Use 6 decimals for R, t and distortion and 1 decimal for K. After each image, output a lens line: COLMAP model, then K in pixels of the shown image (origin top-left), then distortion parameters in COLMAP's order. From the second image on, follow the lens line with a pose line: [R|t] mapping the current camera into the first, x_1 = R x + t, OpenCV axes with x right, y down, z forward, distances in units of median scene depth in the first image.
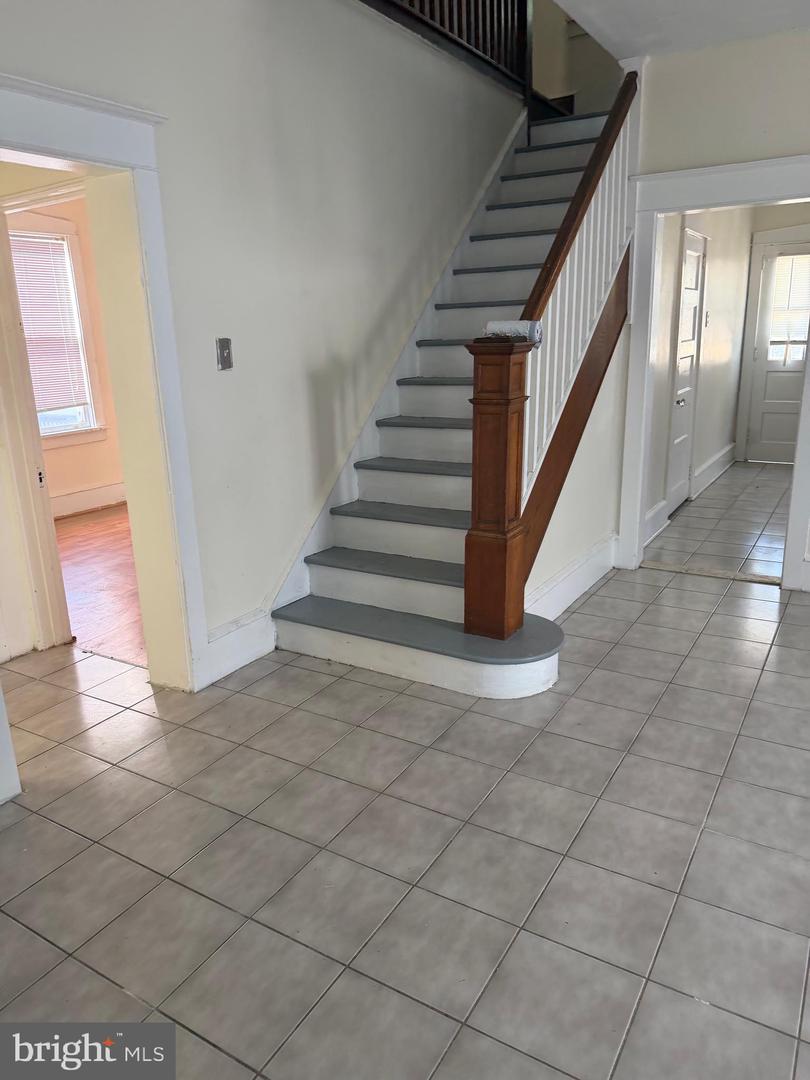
lens RADIAL K [[756.8, 0, 402.2], [0, 756.8, 540.4], [0, 0, 1]] dist [0.090263, -0.125019]
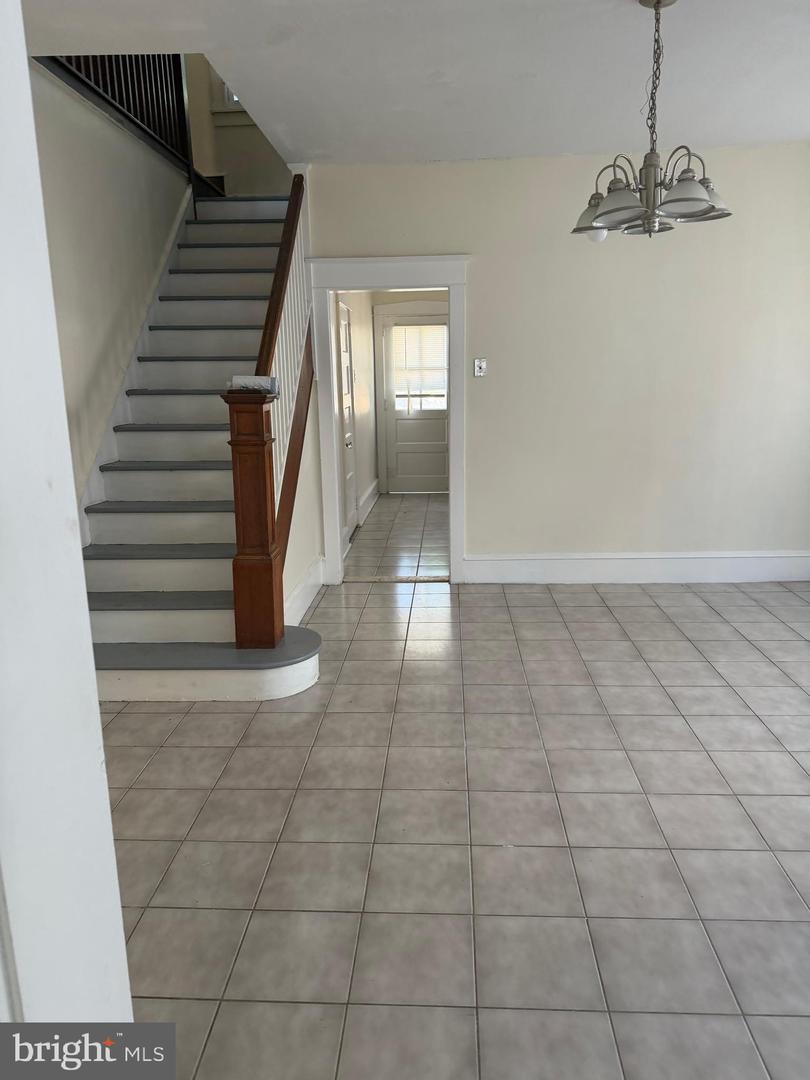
lens RADIAL K [[756.8, 0, 402.2], [0, 756.8, 540.4], [0, 0, 1]] dist [0.090263, -0.125019]
pose [[0.878715, -0.088750, 0.469023, -0.225310], [0.118444, 0.992374, -0.034125, 0.032212], [-0.462418, 0.085539, 0.882526, -0.123850]]
